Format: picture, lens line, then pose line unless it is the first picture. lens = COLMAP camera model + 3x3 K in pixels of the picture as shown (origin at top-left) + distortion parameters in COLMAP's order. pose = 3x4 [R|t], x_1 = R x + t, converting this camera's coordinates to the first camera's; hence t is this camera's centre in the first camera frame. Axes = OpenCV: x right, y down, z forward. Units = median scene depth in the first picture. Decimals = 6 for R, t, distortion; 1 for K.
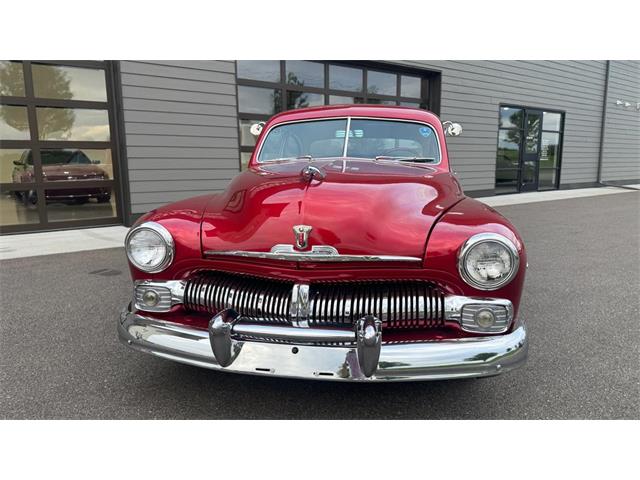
lens RADIAL K [[450.7, 0, 319.9], [0, 450.7, 237.7], [0, 0, 1]] dist [0.045021, -0.060784]
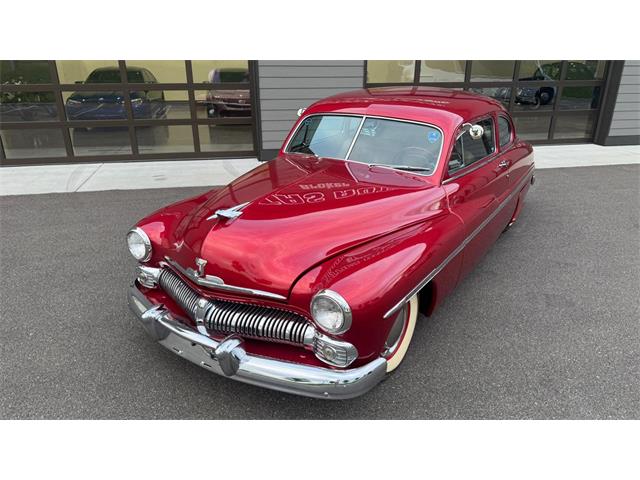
lens RADIAL K [[447.4, 0, 324.3], [0, 447.4, 237.5], [0, 0, 1]] dist [0.082195, -0.115455]
pose [[0.914094, 0.158921, -0.373063, 0.490622], [-0.077018, 0.971298, 0.225050, -0.260948], [0.398120, -0.176985, 0.900098, -0.033593]]
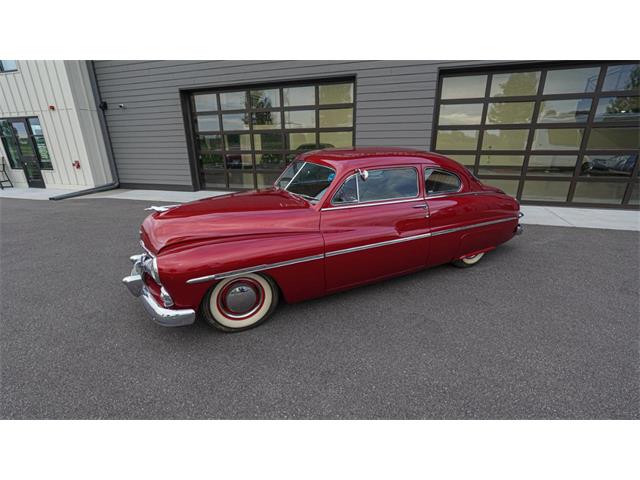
lens RADIAL K [[293.0, 0, 321.1], [0, 293.0, 240.0], [0, 0, 1]] dist [-0.023353, 0.012189]
pose [[0.584289, 0.259059, -0.769087, 1.104689], [-0.126462, 0.965169, 0.229032, -0.291554], [0.801632, -0.036561, 0.596699, 0.519225]]
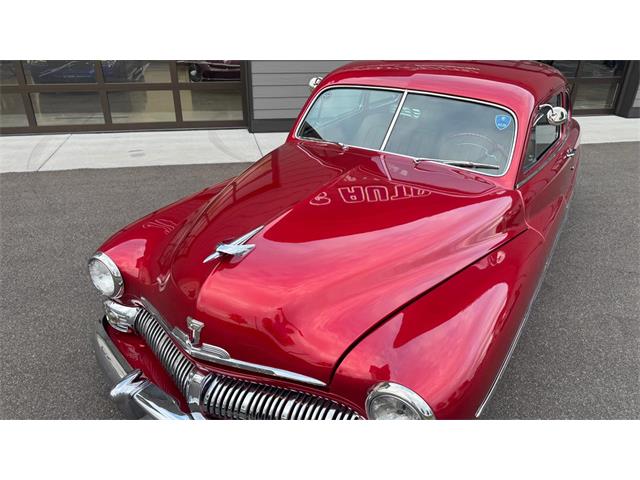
lens RADIAL K [[445.7, 0, 317.7], [0, 445.7, 241.0], [0, 0, 1]] dist [0.079908, -0.102982]
pose [[0.921244, 0.194464, -0.336888, 0.282345], [-0.087564, 0.947514, 0.307491, -0.291705], [0.379002, -0.253775, 0.889919, 0.210007]]
